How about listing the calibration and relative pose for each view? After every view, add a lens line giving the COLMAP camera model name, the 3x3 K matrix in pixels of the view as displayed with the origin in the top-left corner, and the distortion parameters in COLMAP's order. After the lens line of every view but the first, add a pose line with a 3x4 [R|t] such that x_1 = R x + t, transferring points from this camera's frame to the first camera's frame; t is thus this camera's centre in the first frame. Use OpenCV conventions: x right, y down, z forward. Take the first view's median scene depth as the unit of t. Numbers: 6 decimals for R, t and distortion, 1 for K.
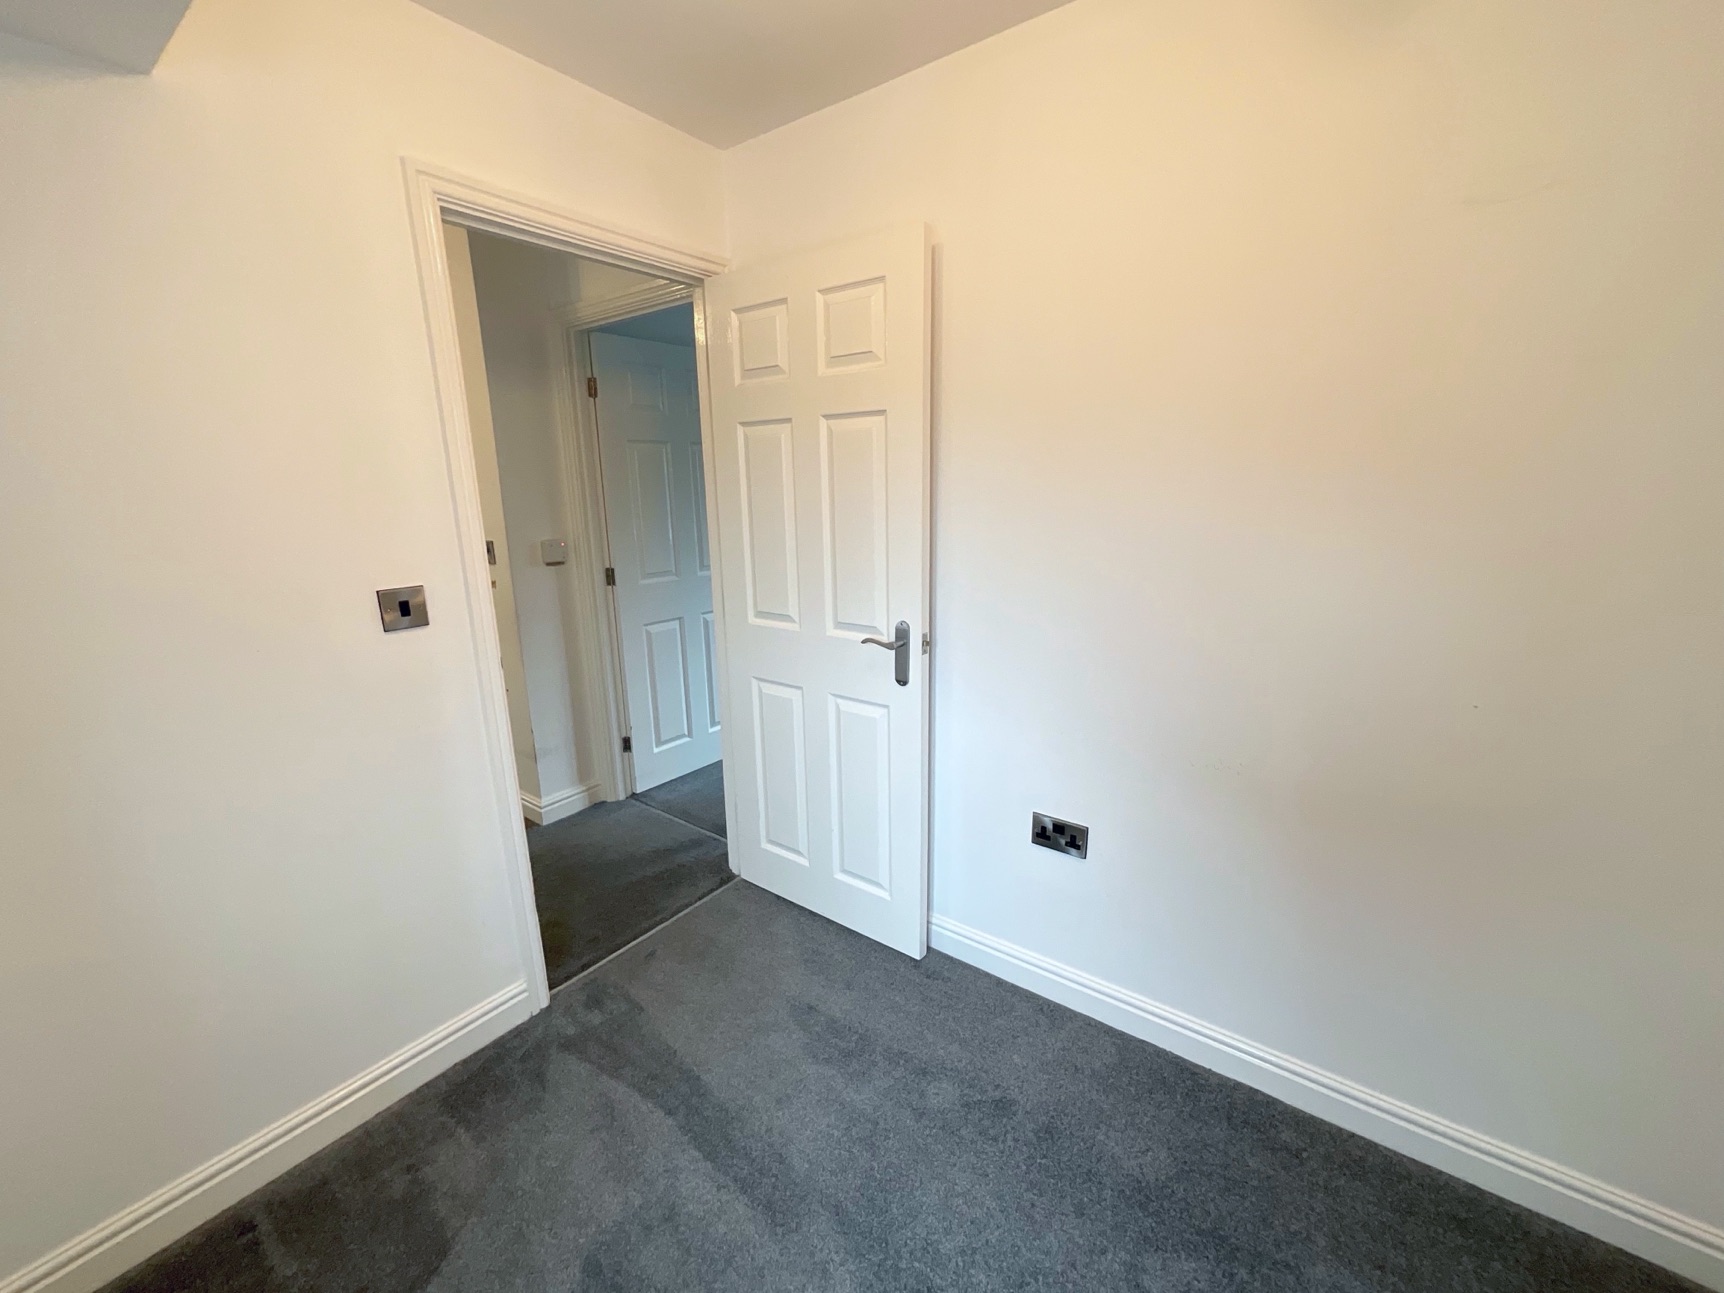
lens RADIAL K [[702.5, 0, 860.1], [0, 702.5, 639.2], [0, 0, 1]] dist [-0.002398, 0.001171]
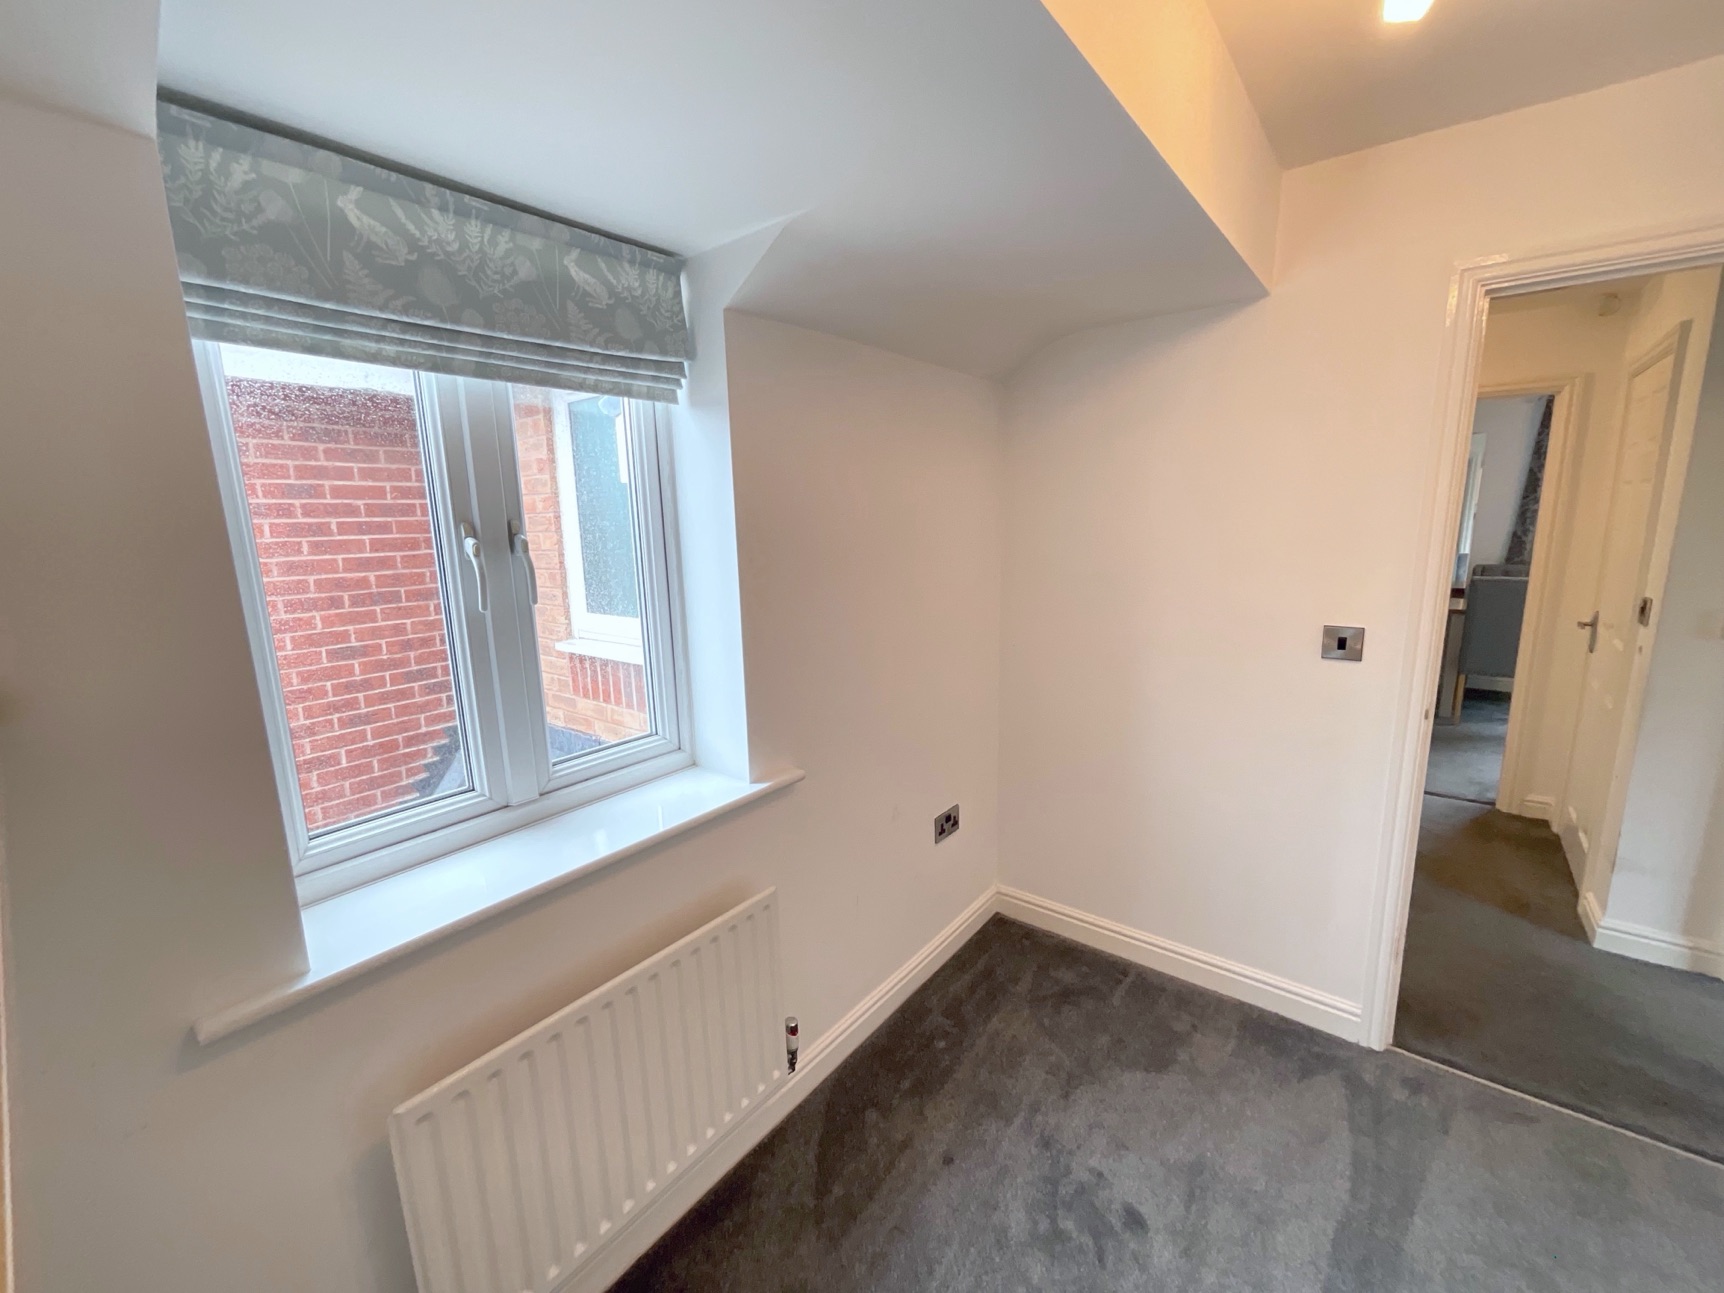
lens RADIAL K [[702.5, 0, 863.9], [0, 702.5, 640.7], [0, 0, 1]] dist [-0.002398, 0.001171]
pose [[-0.034890, 0.186308, -0.981872, 0.531251], [-0.199870, 0.961321, 0.189511, -0.104334], [0.979201, 0.202859, 0.003697, 0.167112]]
